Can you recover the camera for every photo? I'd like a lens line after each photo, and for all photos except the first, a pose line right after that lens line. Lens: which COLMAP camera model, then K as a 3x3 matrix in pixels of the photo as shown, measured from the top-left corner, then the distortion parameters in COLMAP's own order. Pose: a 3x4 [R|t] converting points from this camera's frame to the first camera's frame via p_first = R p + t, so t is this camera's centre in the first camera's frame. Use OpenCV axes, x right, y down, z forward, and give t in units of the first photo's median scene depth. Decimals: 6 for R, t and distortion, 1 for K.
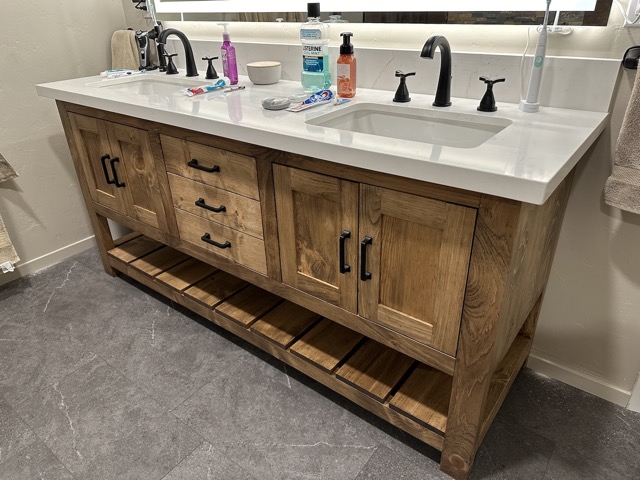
lens RADIAL K [[456.4, 0, 318.6], [0, 456.4, 236.8], [0, 0, 1]] dist [0.037024, -0.036535]
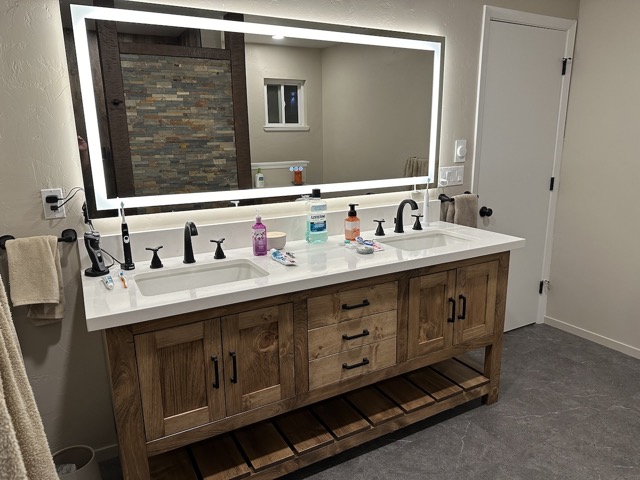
lens RADIAL K [[456.4, 0, 328.6], [0, 456.4, 248.7], [0, 0, 1]] dist [0.037024, -0.036535]
pose [[0.384619, -0.194600, 0.902330, -1.366475], [0.440458, 0.897754, 0.005867, -0.325200], [-0.811212, 0.395182, 0.431006, 0.407922]]
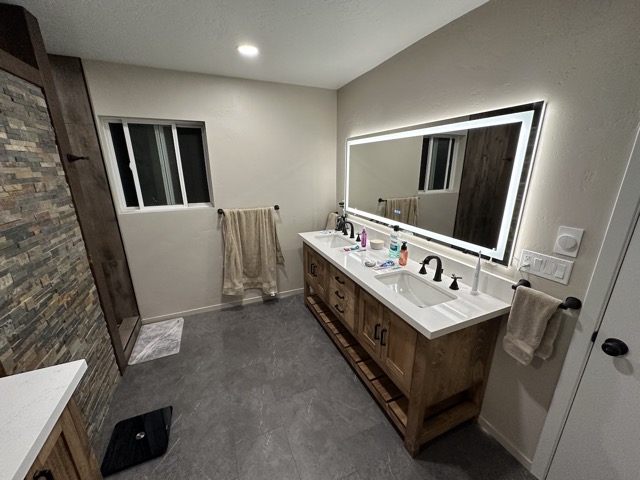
lens RADIAL K [[256.0, 0, 319.8], [0, 256.0, 240.7], [0, 0, 1]] dist [-0.000367, -0.000477]
pose [[0.876647, 0.163774, -0.452403, 0.265433], [-0.246991, 0.960117, -0.131037, -0.143742], [0.412900, 0.226612, 0.882134, -0.385566]]
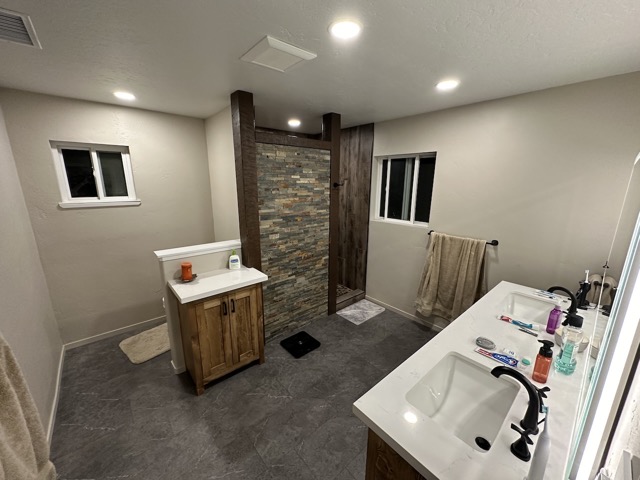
lens RADIAL K [[256.0, 0, 318.0], [0, 256.0, 238.6], [0, 0, 1]] dist [-0.000367, -0.000477]
pose [[-0.199875, 0.250027, -0.947384, 0.805314], [-0.459700, 0.829945, 0.316019, -0.589846], [0.865289, 0.498677, -0.050948, 0.261686]]
